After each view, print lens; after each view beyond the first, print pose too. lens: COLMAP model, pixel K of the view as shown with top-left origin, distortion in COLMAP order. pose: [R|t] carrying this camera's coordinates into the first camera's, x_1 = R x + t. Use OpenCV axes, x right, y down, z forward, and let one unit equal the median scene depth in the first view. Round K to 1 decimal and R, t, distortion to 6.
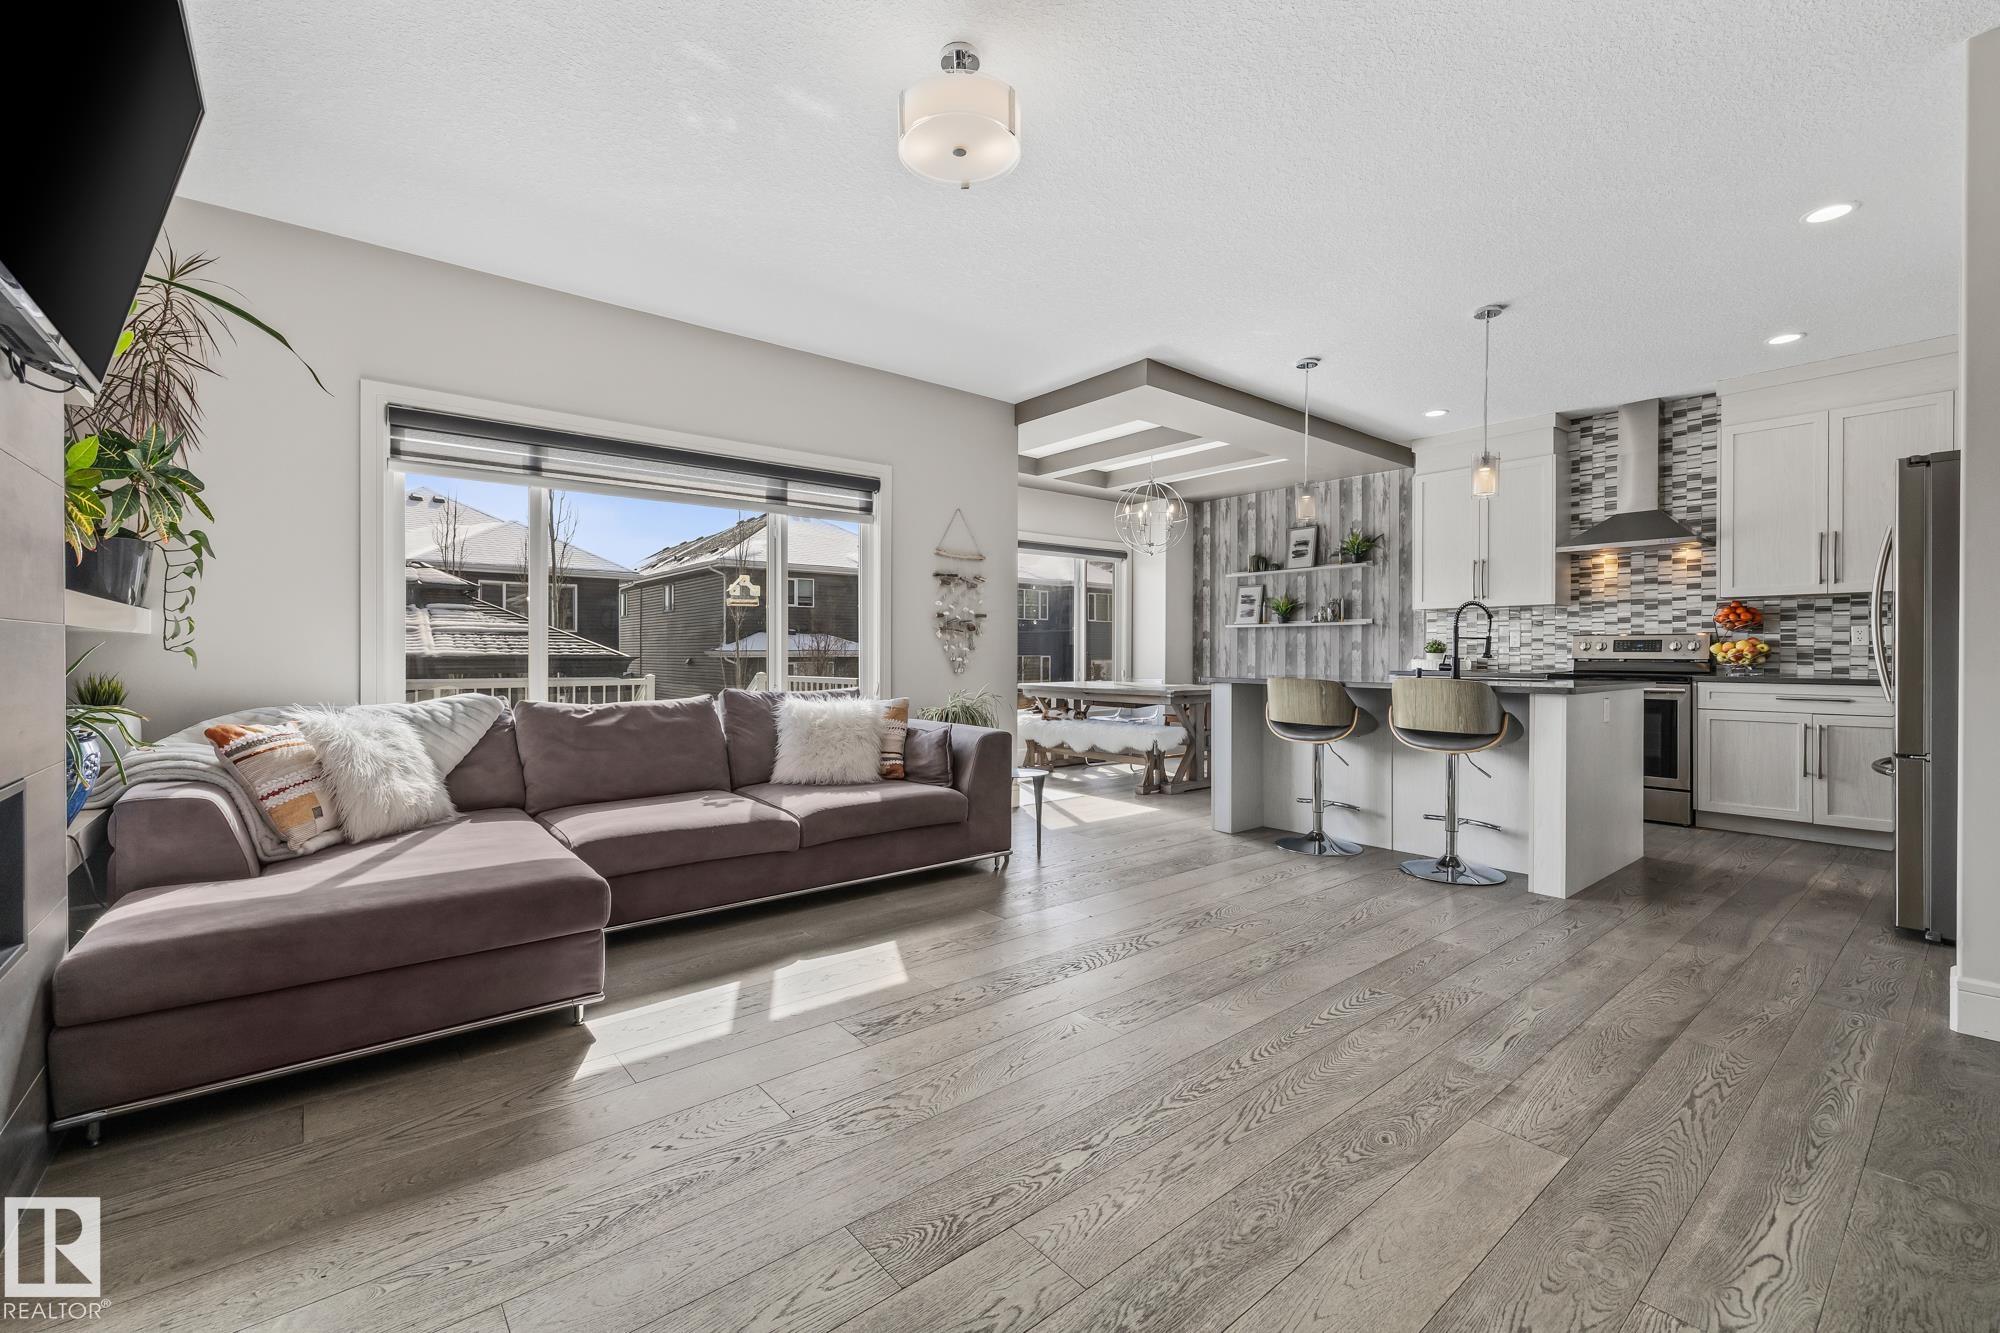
lens RADIAL K [[835.5, 0, 1002.2], [0, 835.5, 654.6], [0, 0, 1]] dist [-0.000413, 0.000236]
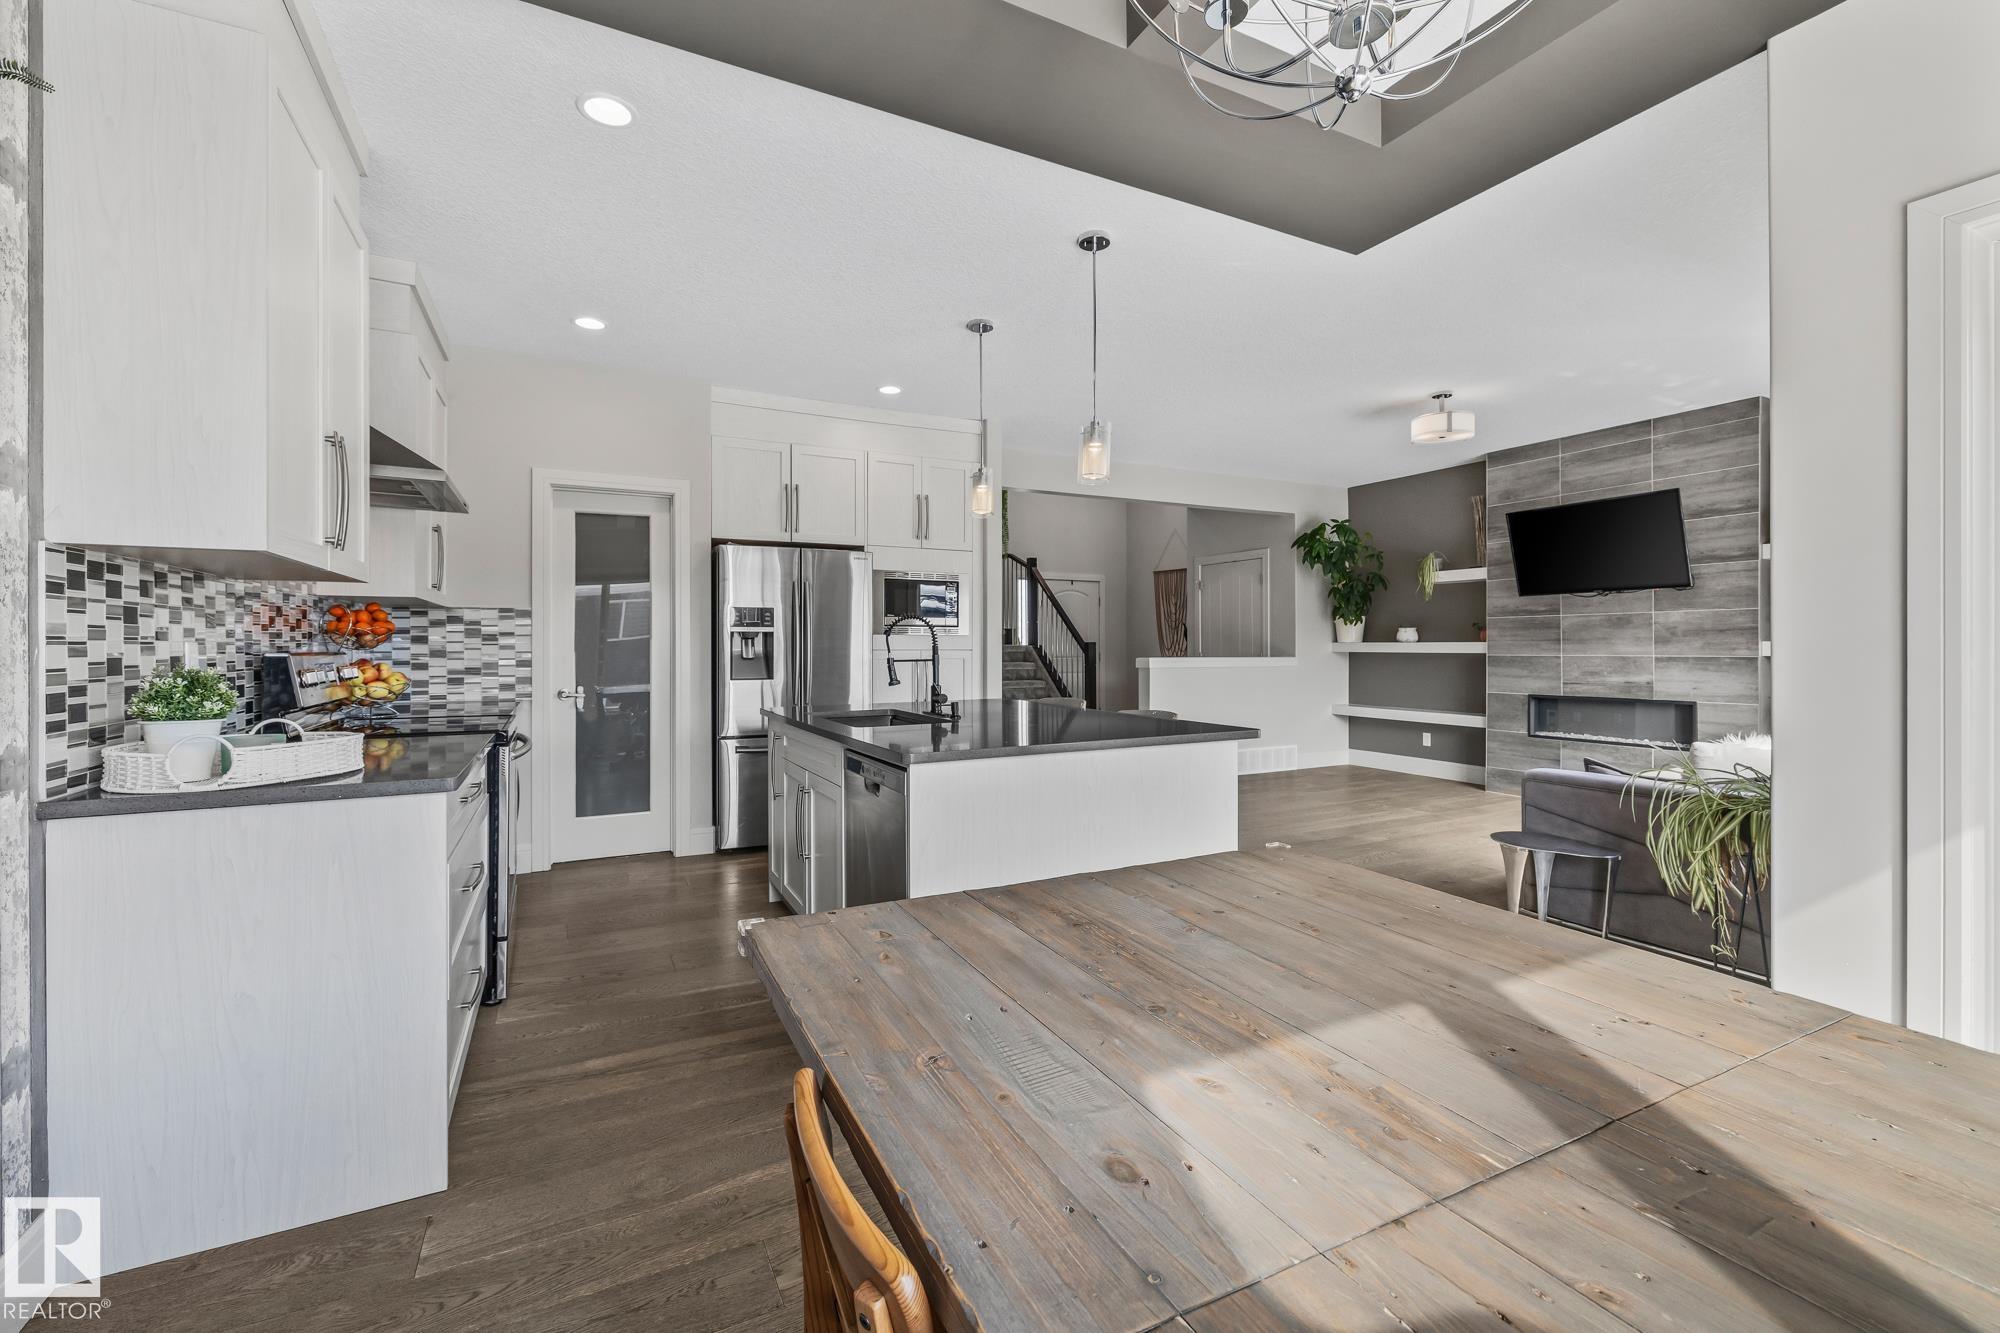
lens RADIAL K [[844.9, 0, 1006.6], [0, 844.9, 642.8], [0, 0, 1]] dist [0.000639, 0.000005]
pose [[-0.978343, 0.001687, 0.206985, 0.266505], [0.001964, 0.999997, 0.001133, -0.031768], [-0.206982, 0.001515, -0.978344, 1.504881]]
